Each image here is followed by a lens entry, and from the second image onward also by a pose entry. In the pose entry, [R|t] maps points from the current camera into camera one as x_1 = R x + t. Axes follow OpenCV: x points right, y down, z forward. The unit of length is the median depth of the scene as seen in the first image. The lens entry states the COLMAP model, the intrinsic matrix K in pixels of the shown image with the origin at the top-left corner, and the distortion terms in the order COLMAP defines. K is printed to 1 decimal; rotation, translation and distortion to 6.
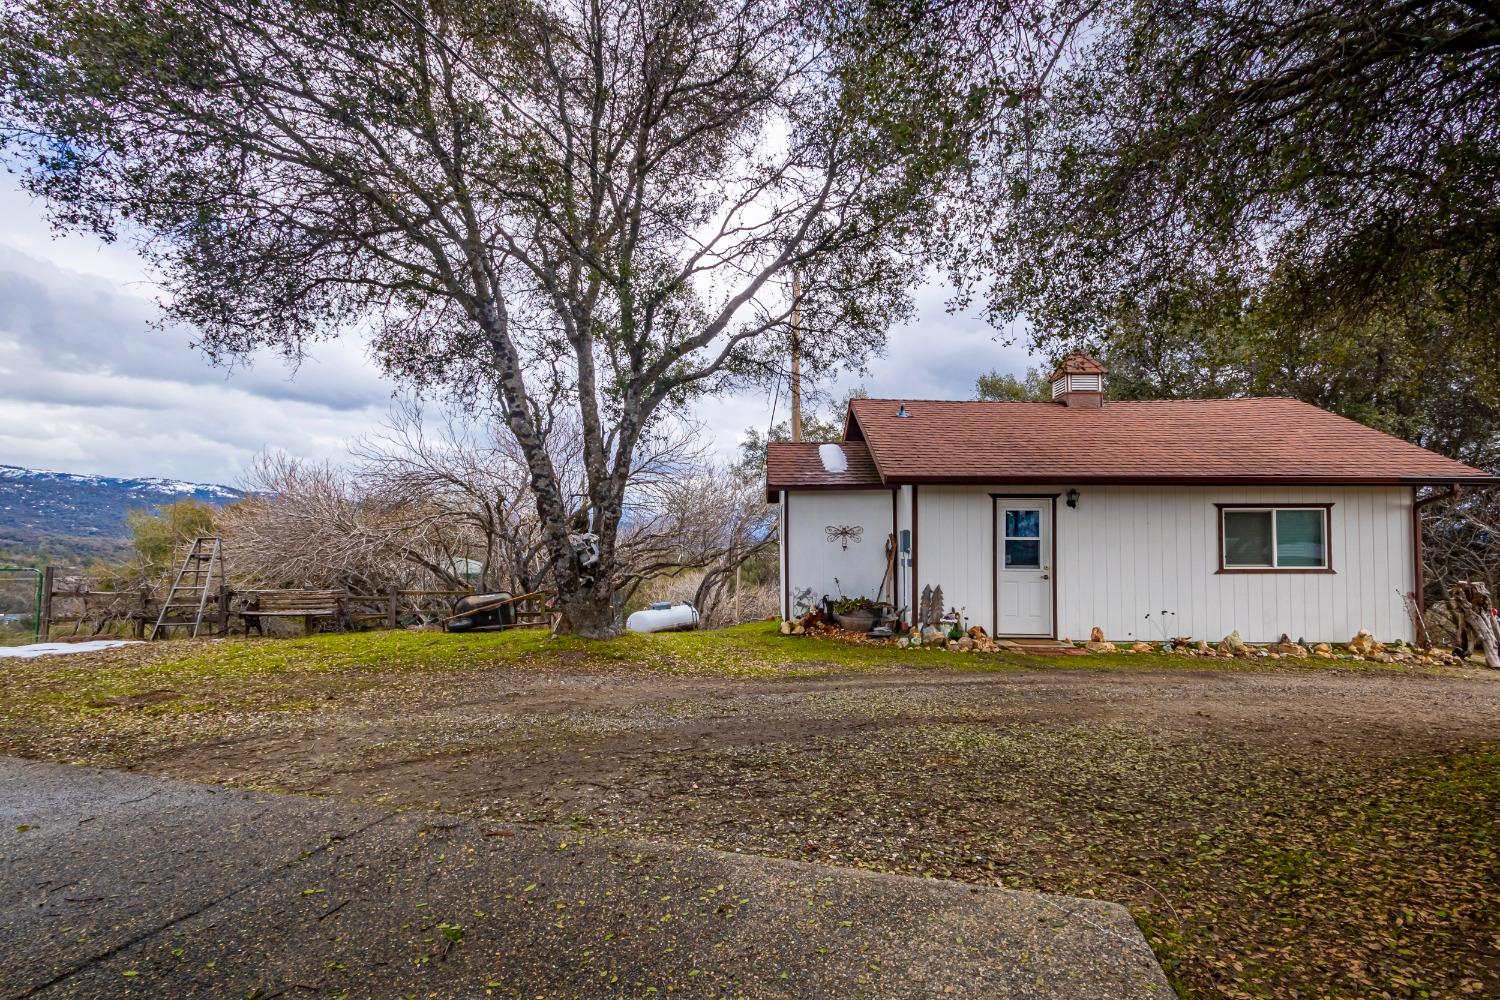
lens RADIAL K [[696.0, 0, 750.0], [0, 696.0, 518.9], [0, 0, 1]] dist [-0.000422, -0.000097]
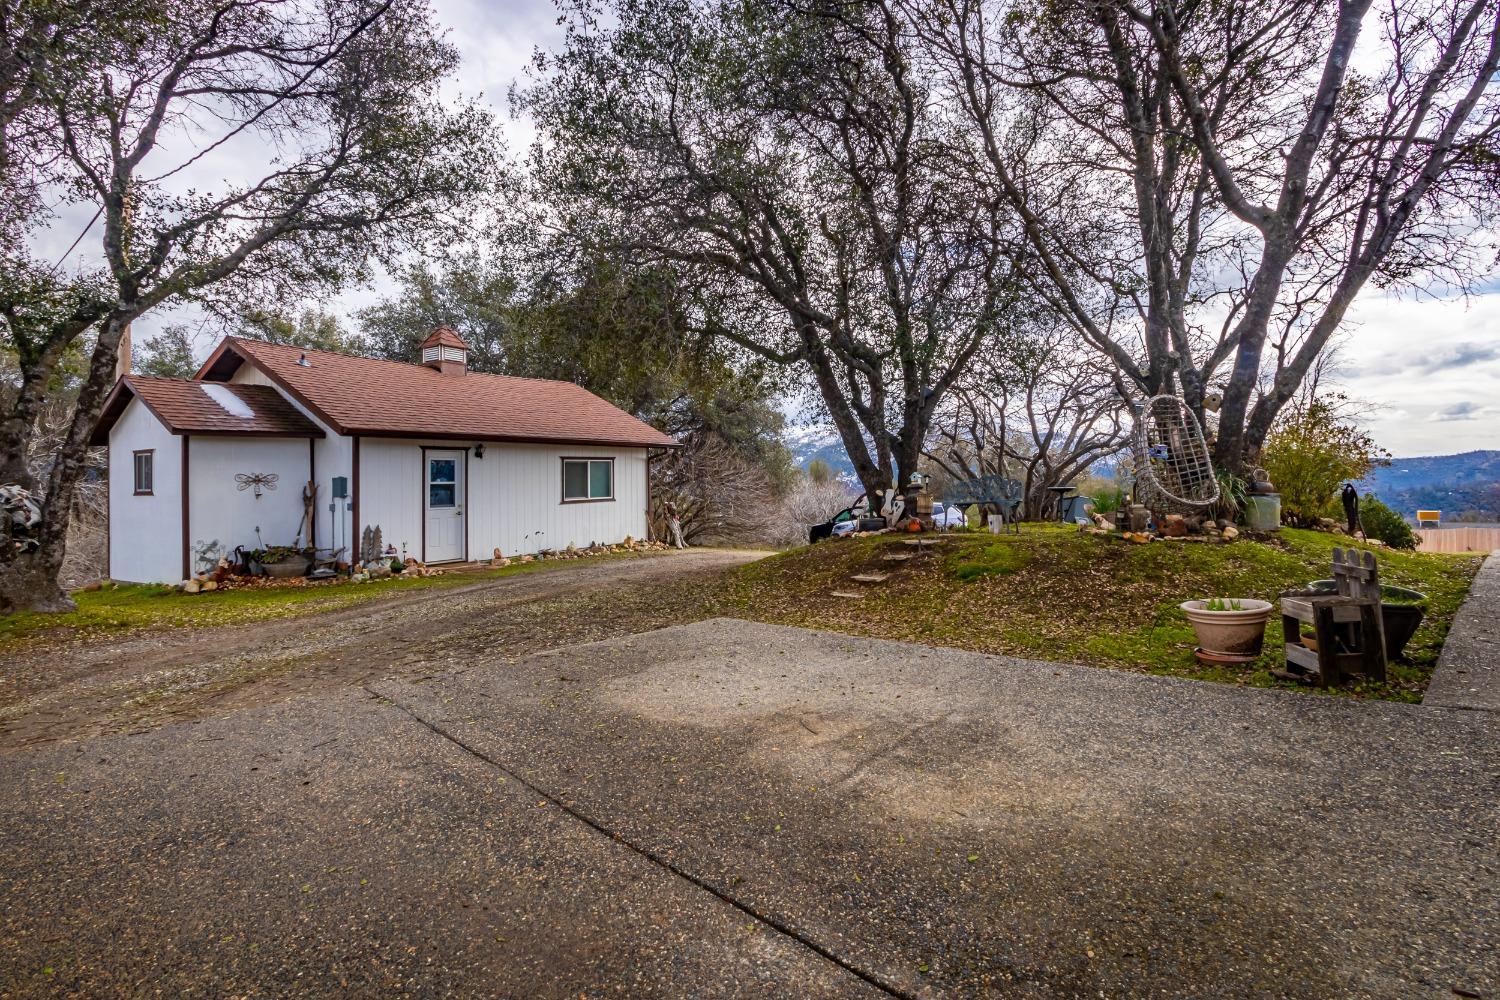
lens RADIAL K [[693.4, 0, 749.9], [0, 693.4, 469.5], [0, 0, 1]] dist [0.000089, 0.000021]
pose [[0.521053, -0.002451, 0.853521, -0.370584], [-0.006673, 0.999954, 0.006945, -0.007437], [-0.853498, -0.009314, 0.521012, -0.101509]]
